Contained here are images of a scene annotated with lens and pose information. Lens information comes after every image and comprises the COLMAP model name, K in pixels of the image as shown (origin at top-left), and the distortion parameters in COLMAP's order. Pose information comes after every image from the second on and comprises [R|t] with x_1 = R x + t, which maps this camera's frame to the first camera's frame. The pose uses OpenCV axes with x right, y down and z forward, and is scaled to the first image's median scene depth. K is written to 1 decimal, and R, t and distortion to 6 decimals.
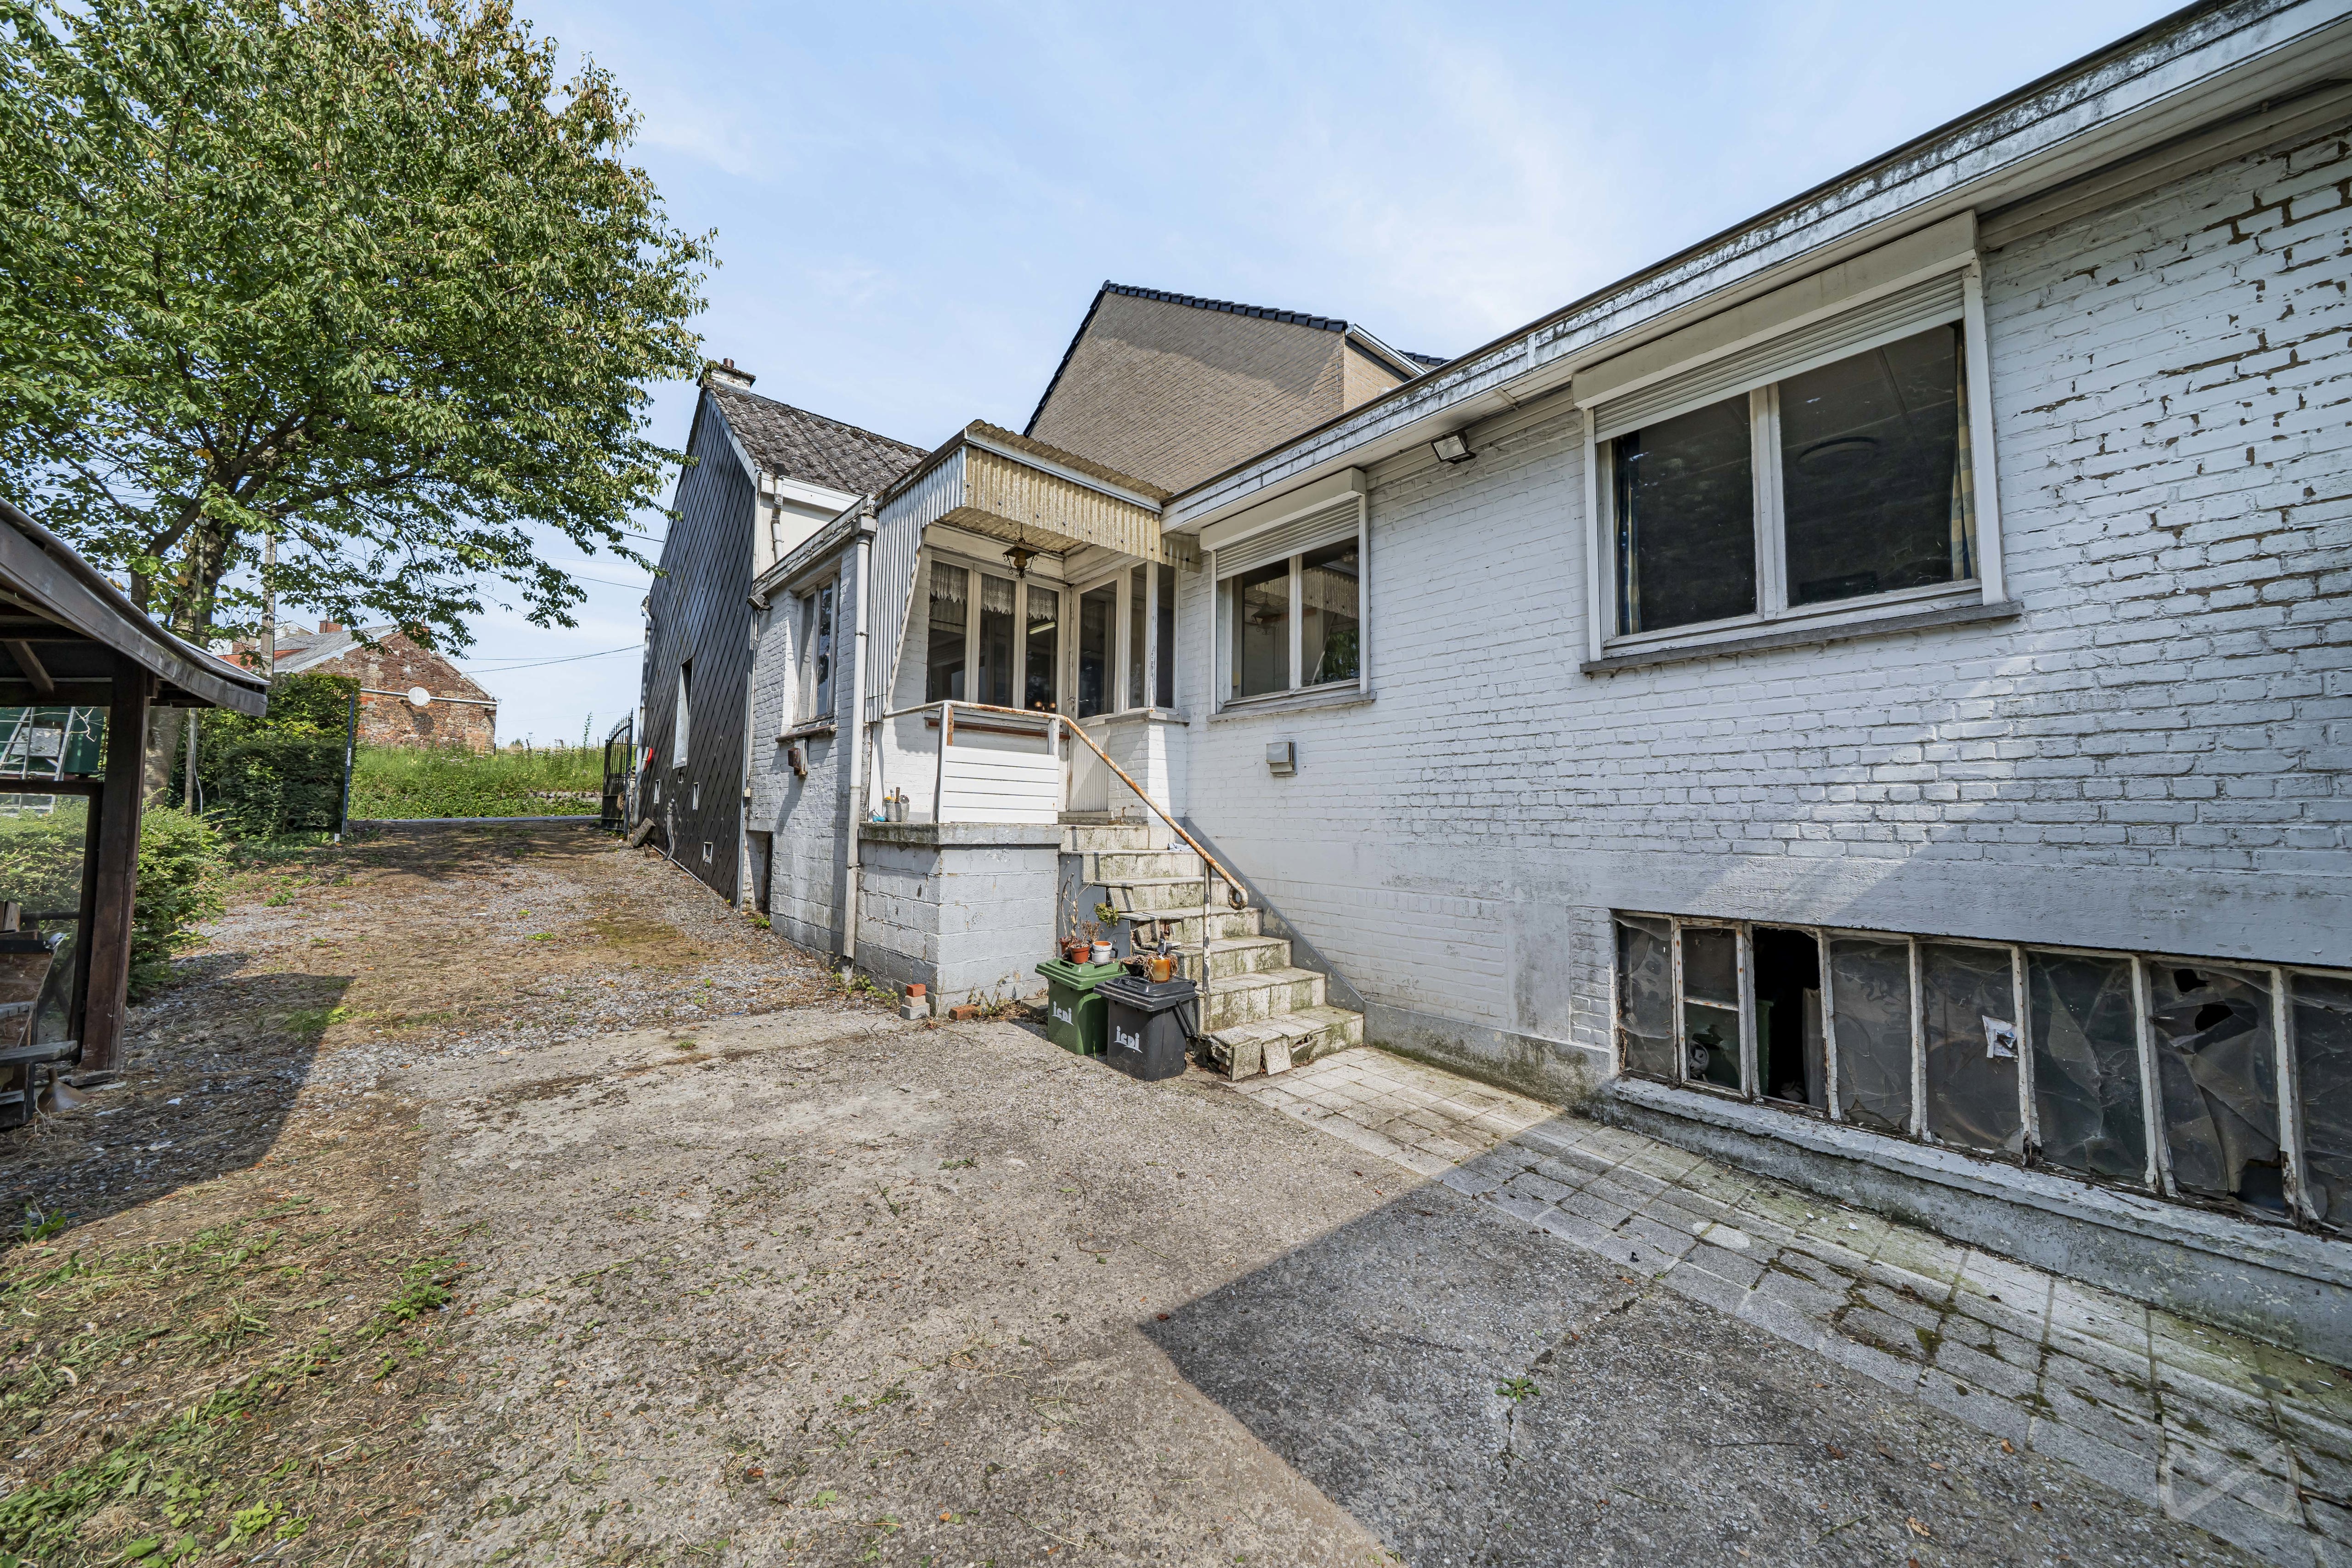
lens RADIAL K [[789.8, 0, 1159.6], [0, 789.8, 784.9], [0, 0, 1]] dist [-0.005391, -0.000100]
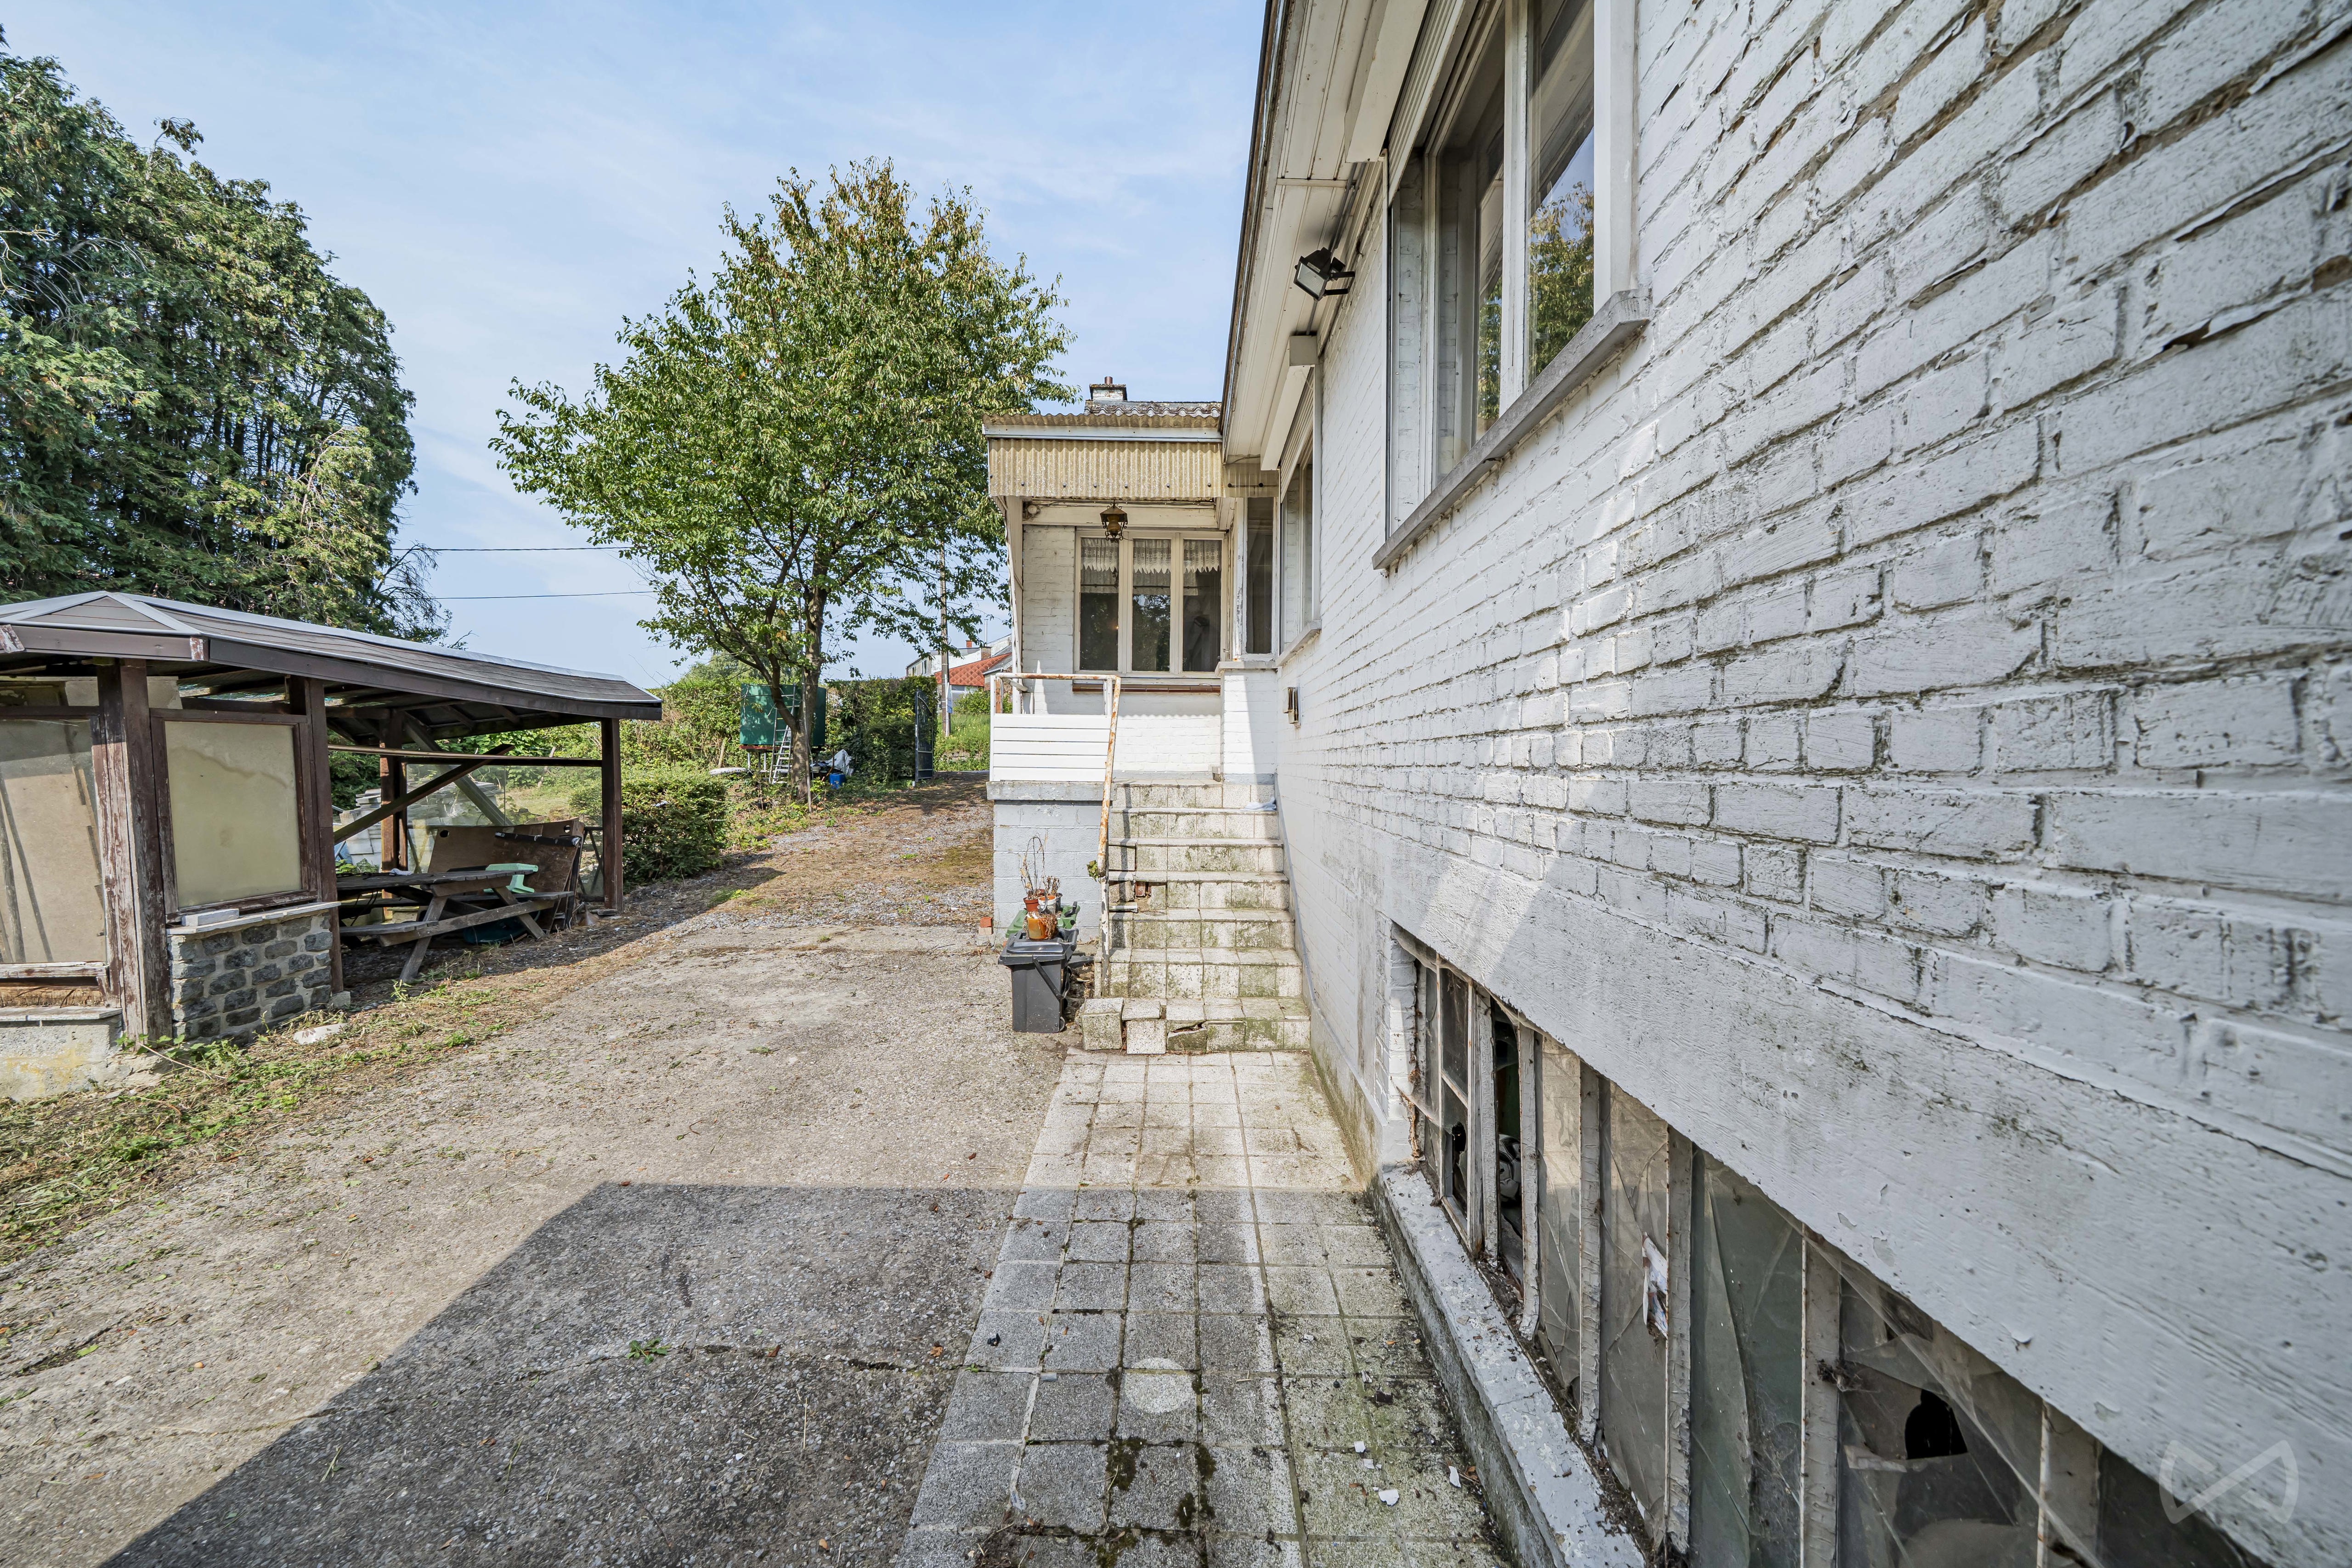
lens RADIAL K [[789.8, 0, 1159.6], [0, 789.8, 784.9], [0, 0, 1]] dist [-0.005391, -0.000100]
pose [[0.765517, 0.009172, -0.643350, 1.054727], [0.036246, 0.997696, 0.057353, -0.005406], [0.642394, -0.067224, 0.763421, 0.450061]]
